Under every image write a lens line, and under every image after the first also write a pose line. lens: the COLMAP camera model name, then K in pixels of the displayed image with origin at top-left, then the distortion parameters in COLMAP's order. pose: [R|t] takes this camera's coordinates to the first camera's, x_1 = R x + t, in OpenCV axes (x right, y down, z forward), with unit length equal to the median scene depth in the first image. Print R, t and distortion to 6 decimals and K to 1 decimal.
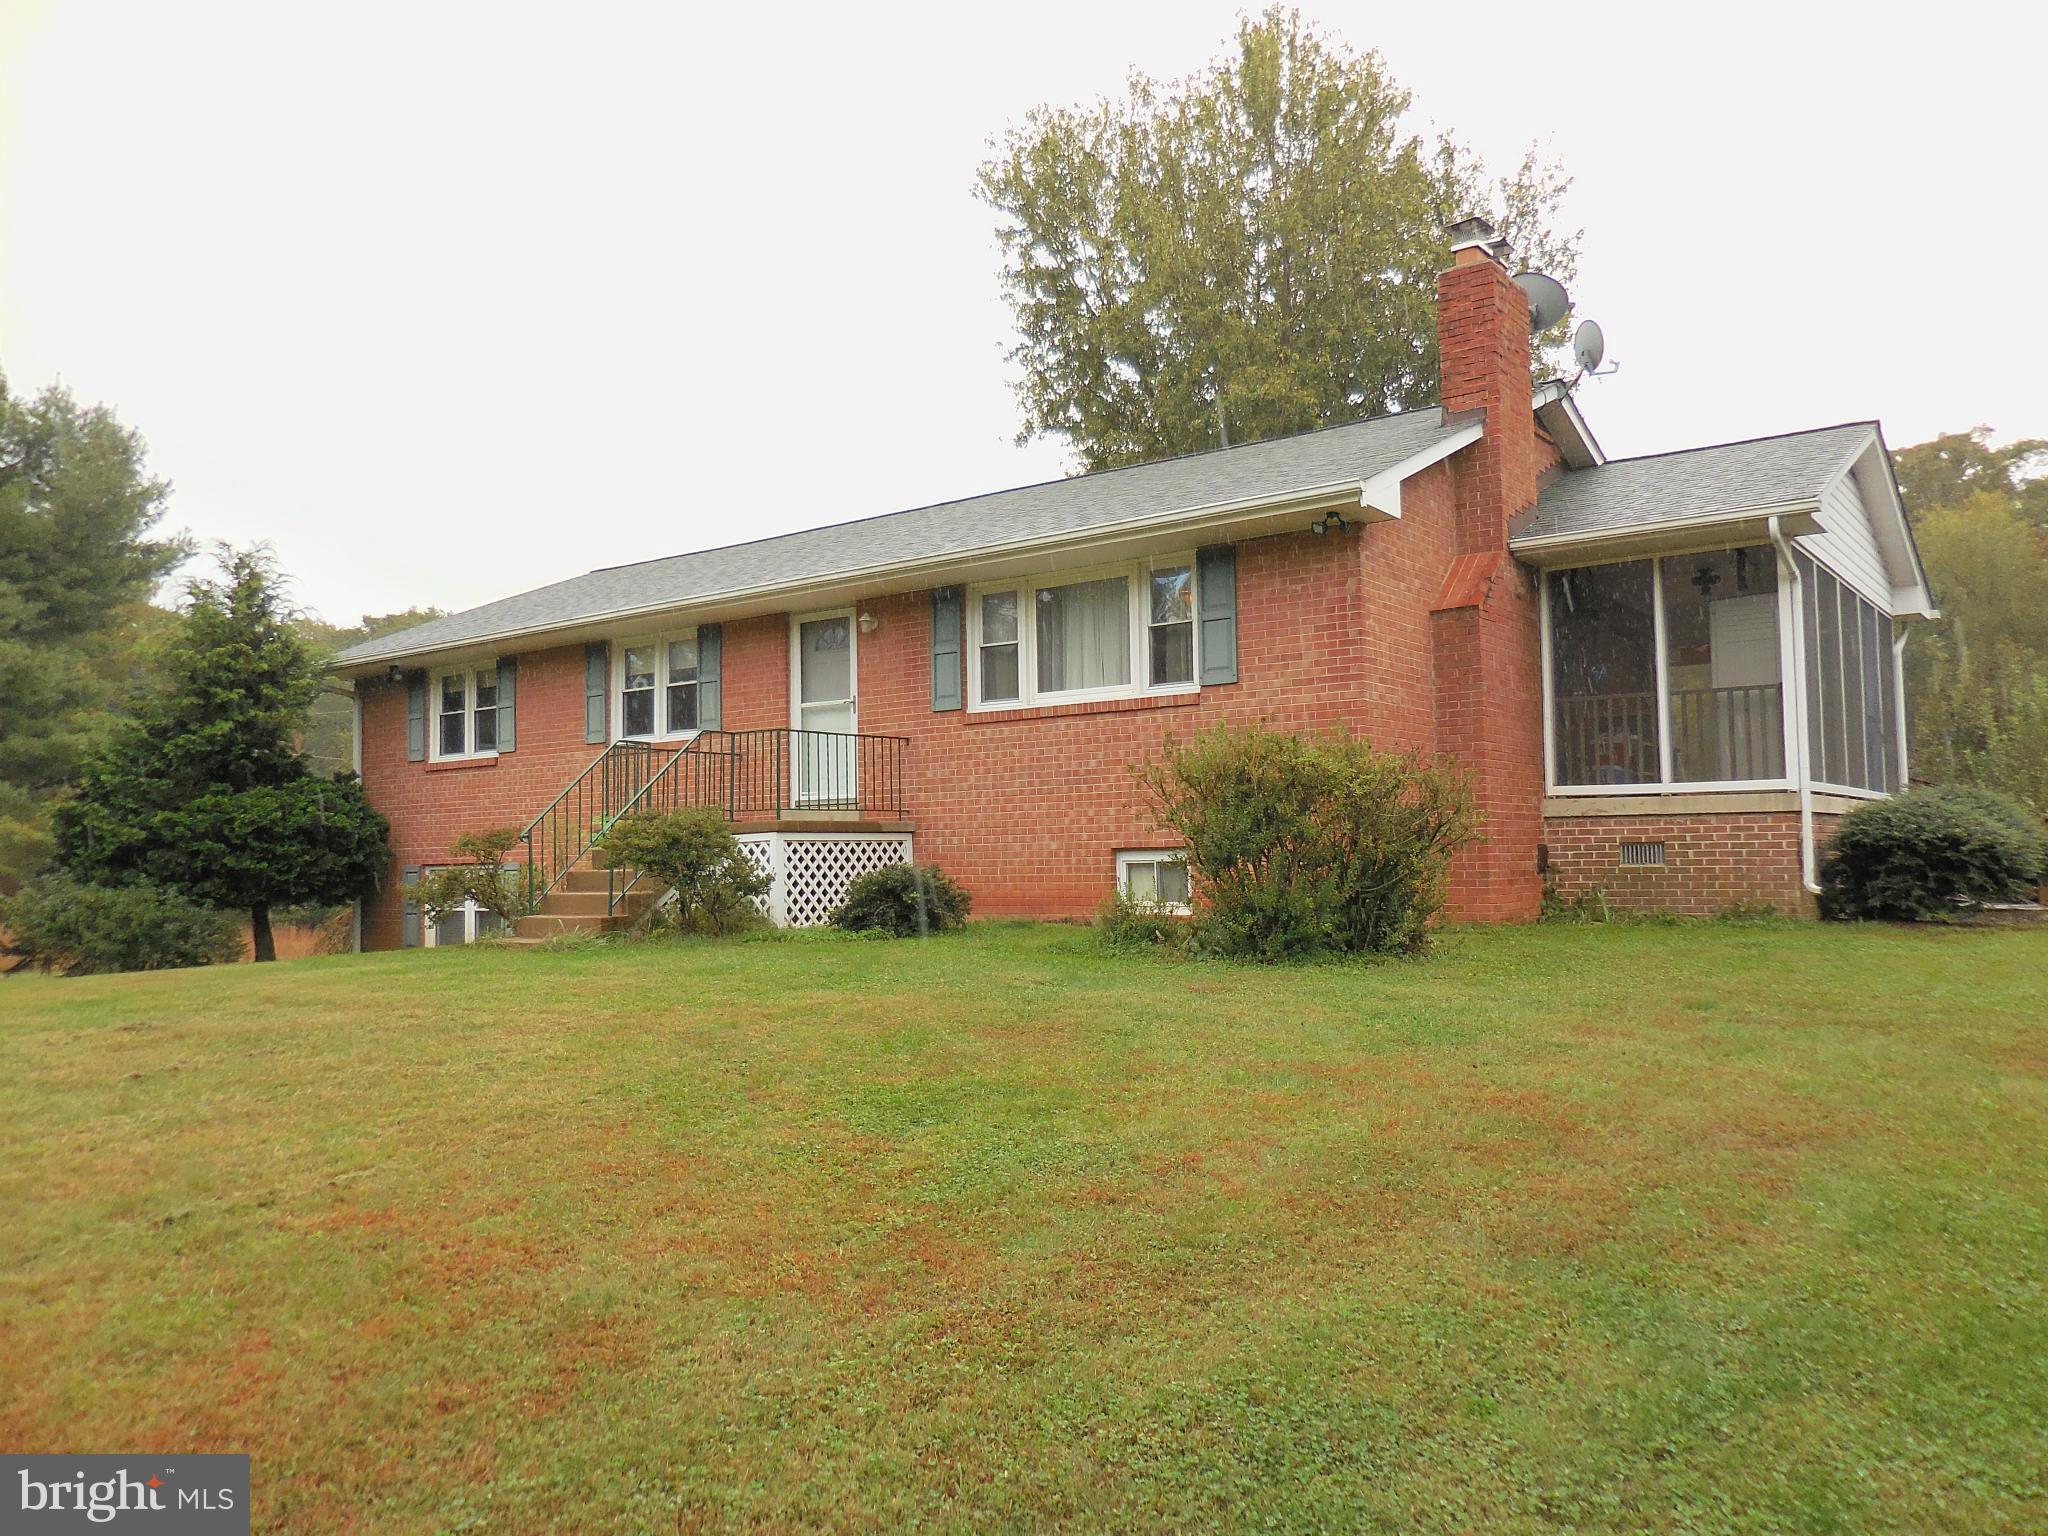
lens RADIAL K [[1524.7, 0, 1024.0], [0, 1524.7, 768.0], [0, 0, 1]] dist [-0.001868, 0.001194]
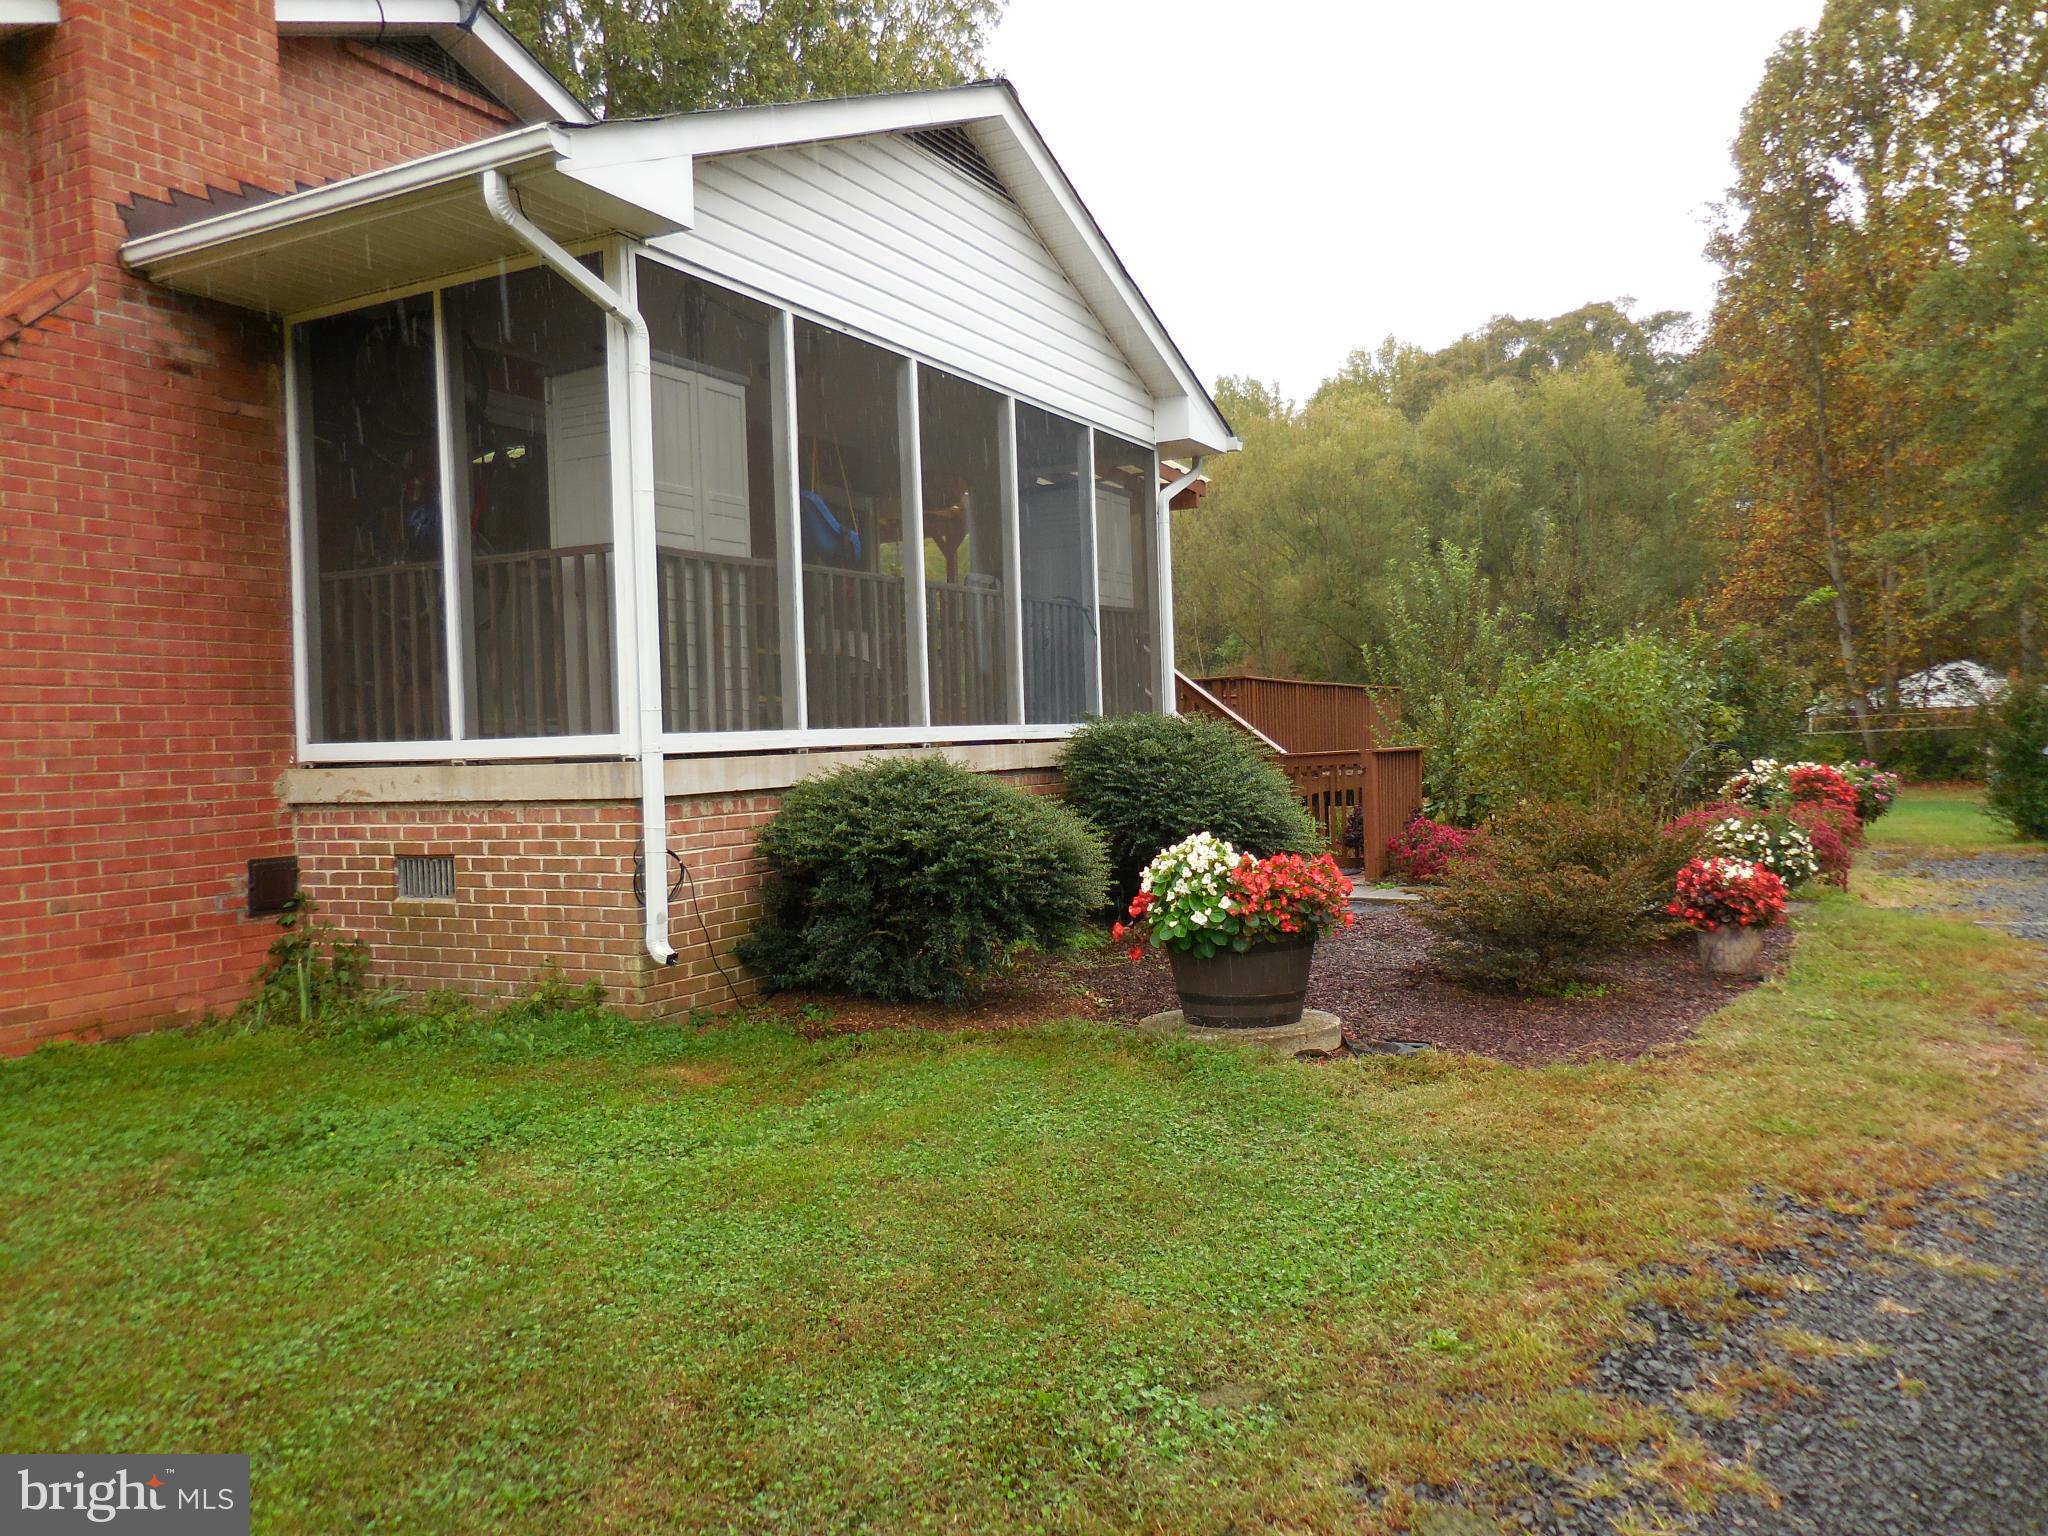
lens RADIAL K [[1561.1, 0, 1024.0], [0, 1561.1, 768.0], [0, 0, 1]] dist [0.001357, 0.000036]
pose [[0.985257, -0.023906, 0.169401, 0.527464], [0.011407, 0.997165, 0.074378, -0.017638], [-0.170699, -0.071349, 0.982737, 0.461599]]
